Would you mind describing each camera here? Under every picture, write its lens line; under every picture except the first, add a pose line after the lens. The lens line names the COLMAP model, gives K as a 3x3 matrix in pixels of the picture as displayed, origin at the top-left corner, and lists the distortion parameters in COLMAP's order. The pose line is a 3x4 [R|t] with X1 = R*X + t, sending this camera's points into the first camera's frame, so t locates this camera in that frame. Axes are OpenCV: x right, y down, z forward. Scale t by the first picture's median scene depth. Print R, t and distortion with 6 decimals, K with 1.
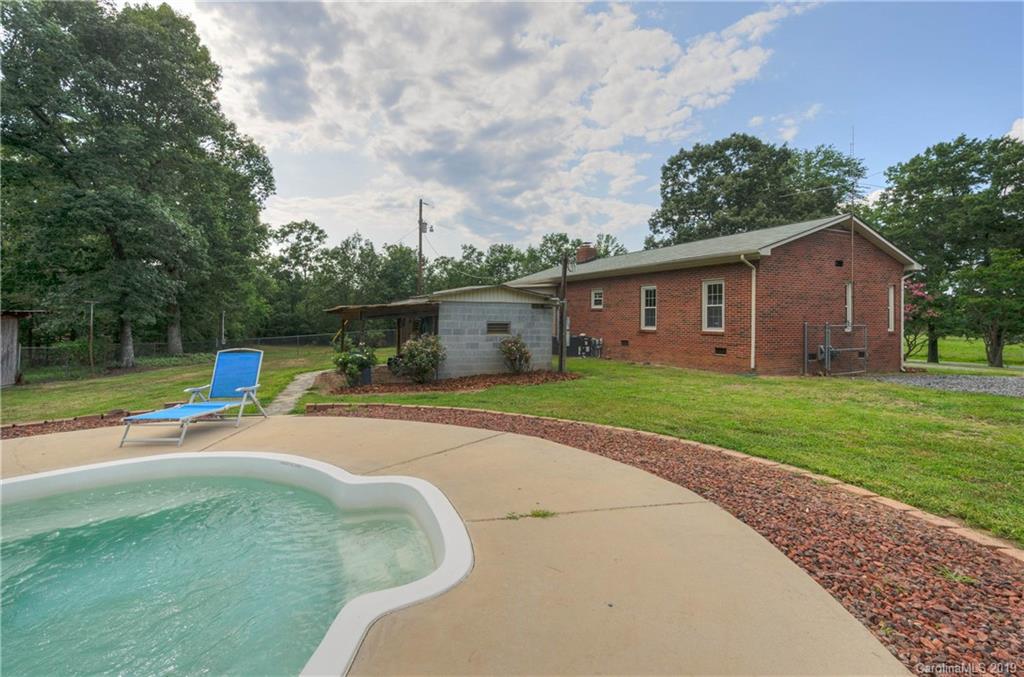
lens RADIAL K [[460.2, 0, 482.8], [0, 460.2, 310.0], [0, 0, 1]] dist [-0.000619, 0.001847]
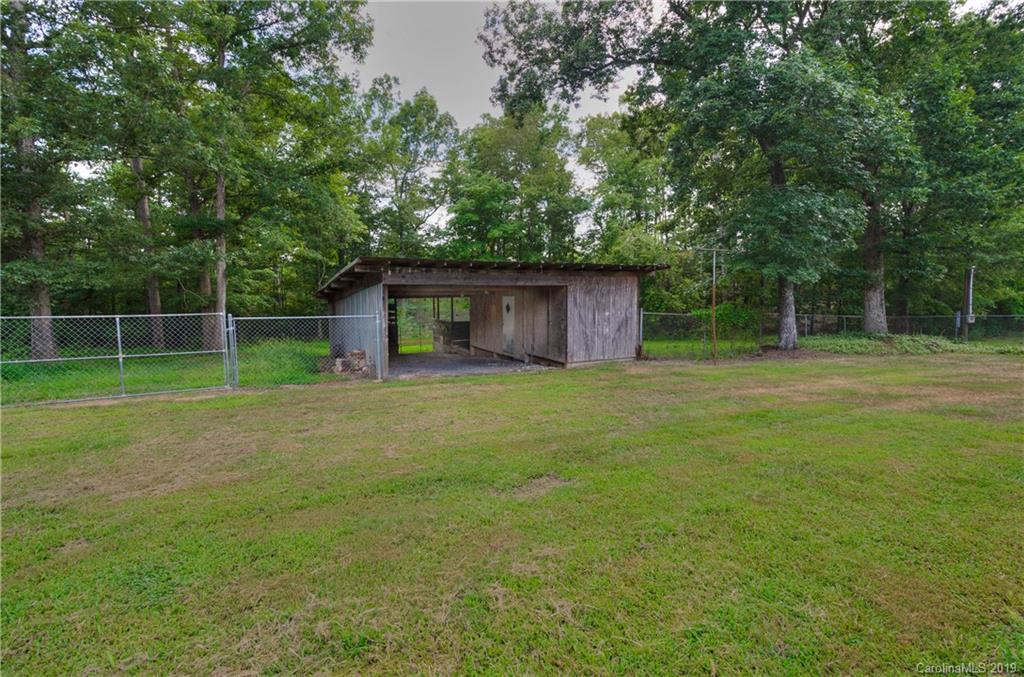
lens RADIAL K [[460.2, 0, 533.5], [0, 460.2, 297.9], [0, 0, 1]] dist [-0.000619, 0.001847]
pose [[0.265083, 0.006795, -0.964202, -0.156538], [0.027414, 0.999518, 0.014580, 0.021091], [0.963836, -0.030297, 0.264769, 0.328862]]
